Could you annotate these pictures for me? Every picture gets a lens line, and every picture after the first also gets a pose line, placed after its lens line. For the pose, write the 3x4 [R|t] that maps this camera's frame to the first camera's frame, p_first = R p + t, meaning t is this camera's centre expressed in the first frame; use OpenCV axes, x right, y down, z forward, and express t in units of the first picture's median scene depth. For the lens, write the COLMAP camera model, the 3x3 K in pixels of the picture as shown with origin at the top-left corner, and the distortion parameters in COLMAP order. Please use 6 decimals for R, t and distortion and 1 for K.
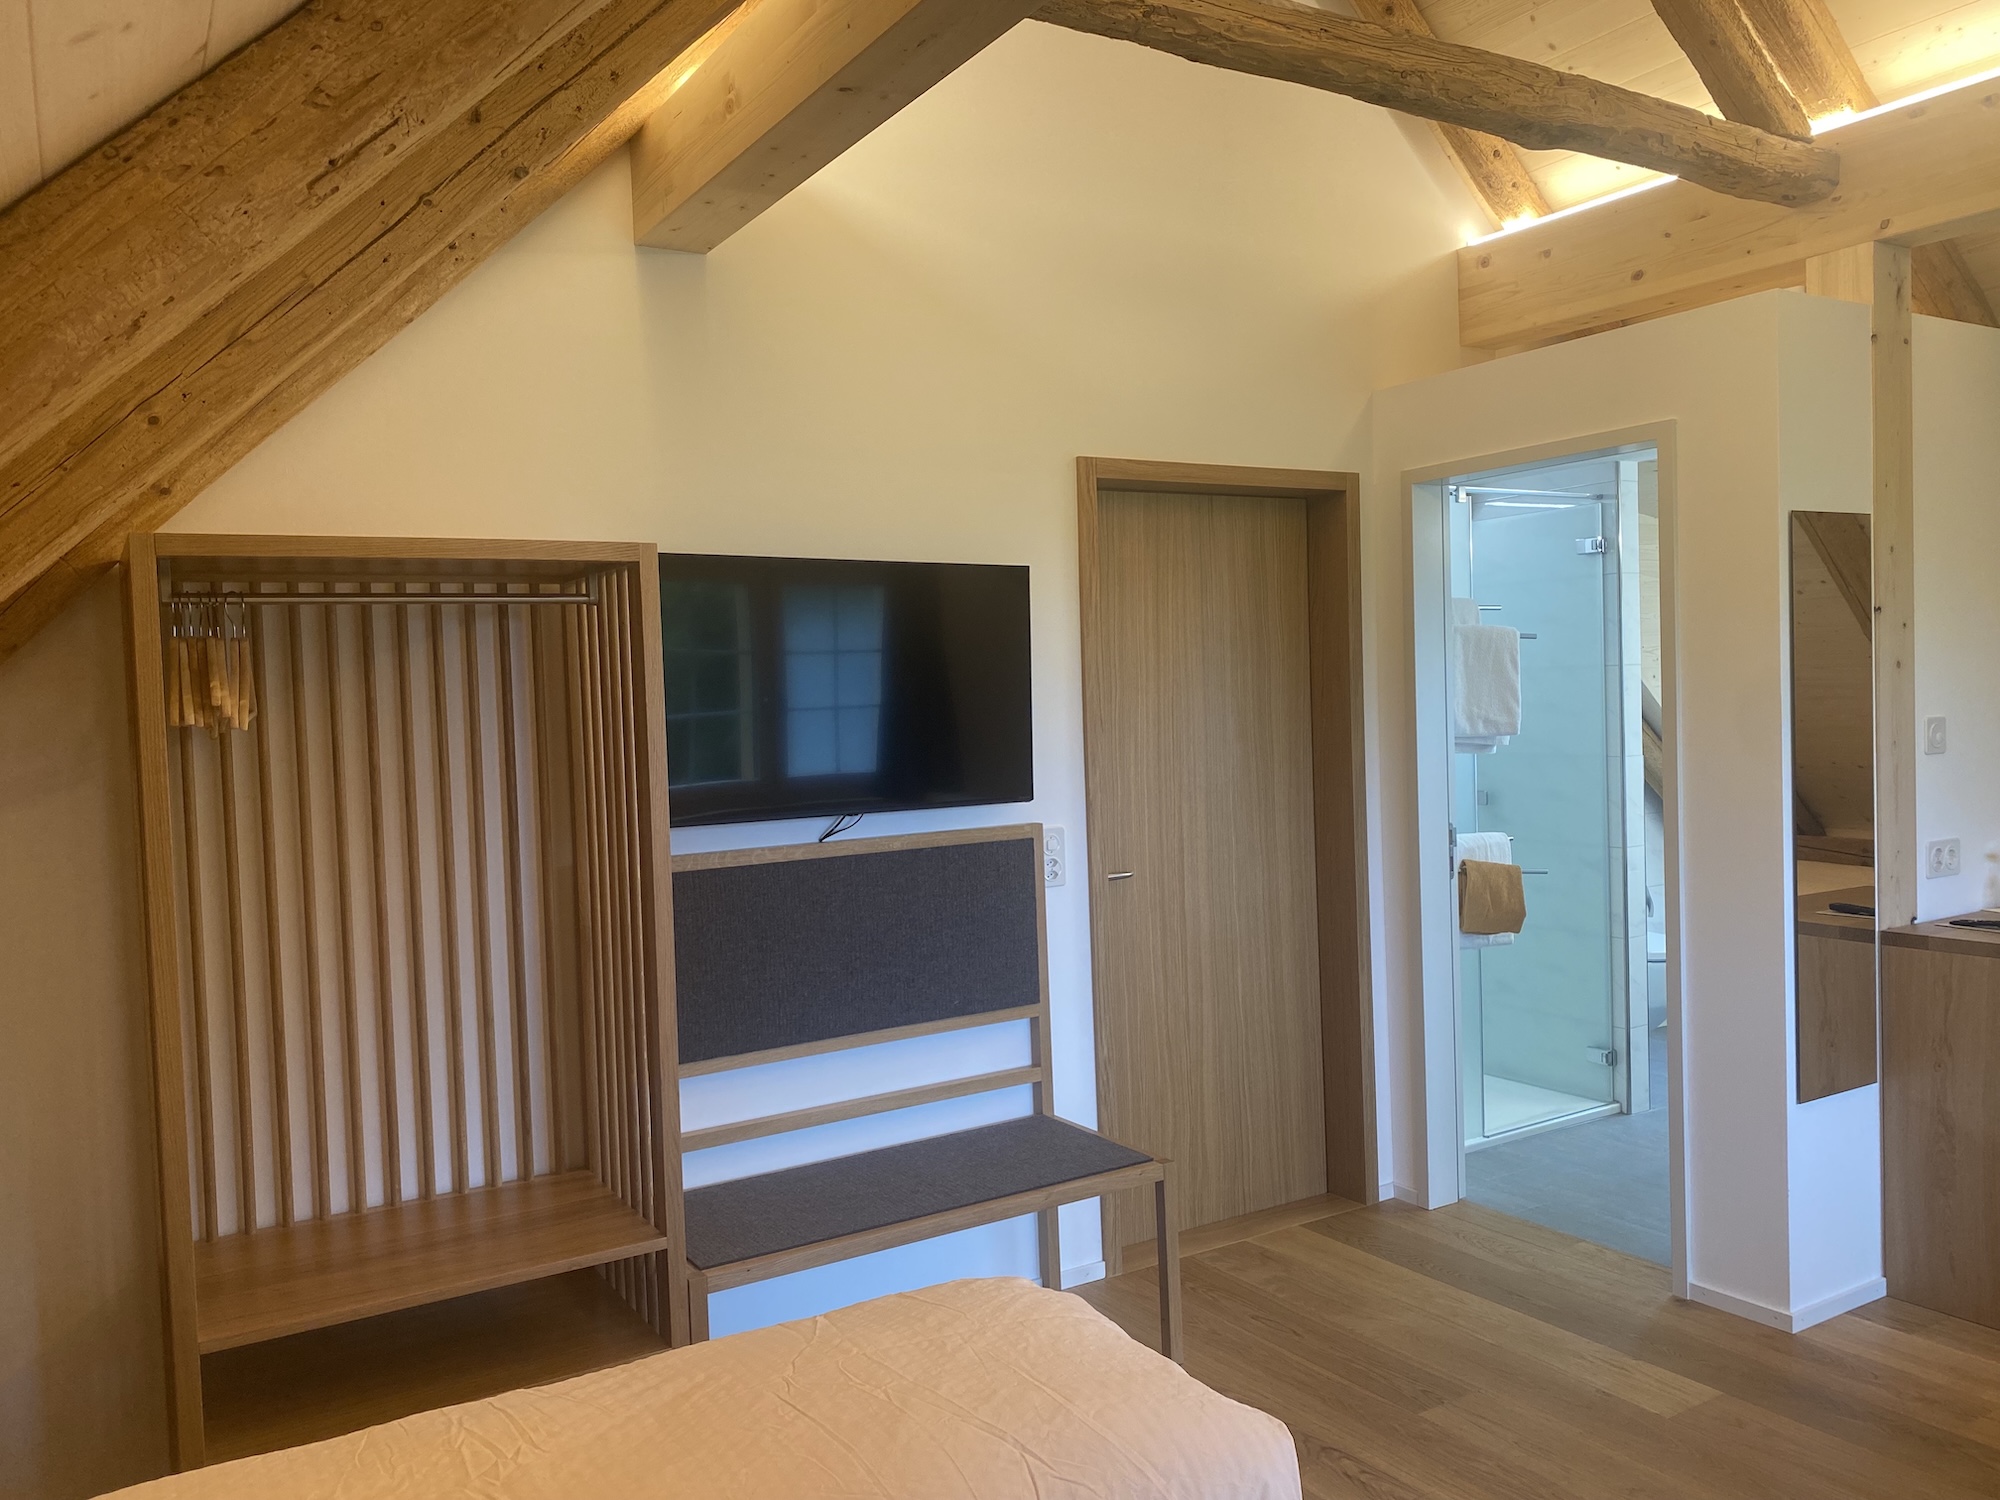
lens RADIAL K [[1535.2, 0, 993.8], [0, 1535.2, 738.9], [0, 0, 1]] dist [0.038930, -0.011239]
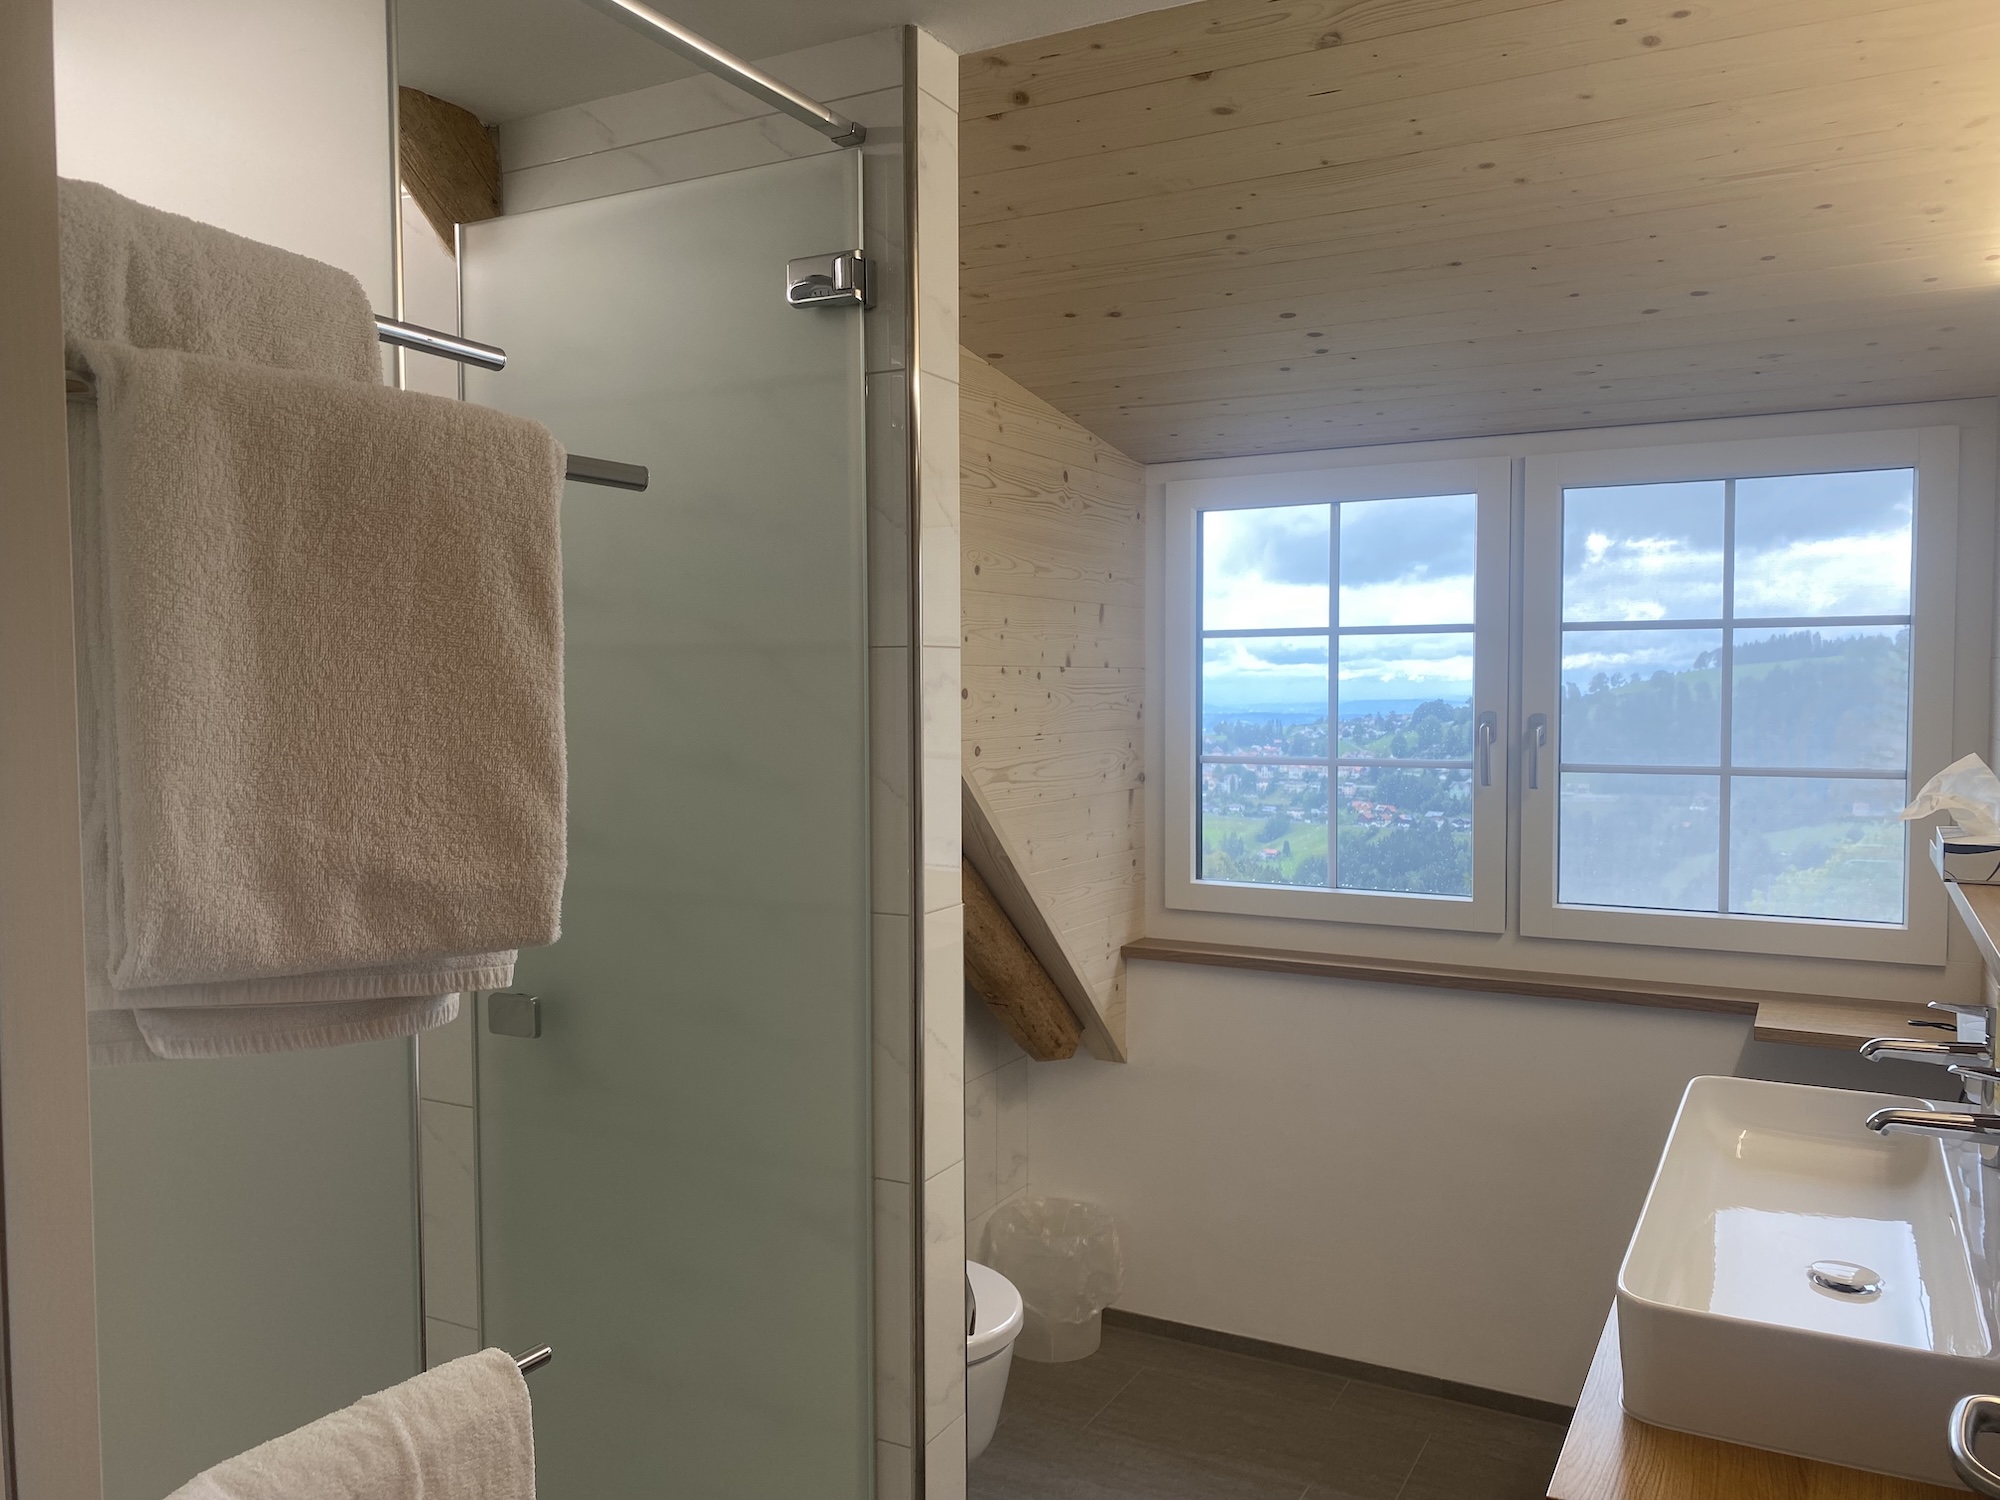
lens RADIAL K [[1535.2, 0, 1002.2], [0, 1535.2, 746.8], [0, 0, 1]] dist [0.038930, -0.011239]
pose [[0.866938, 0.006415, 0.498375, 0.289046], [-0.005308, 0.999979, -0.003638, -0.028360], [-0.498388, 0.000508, 0.866954, 0.791598]]
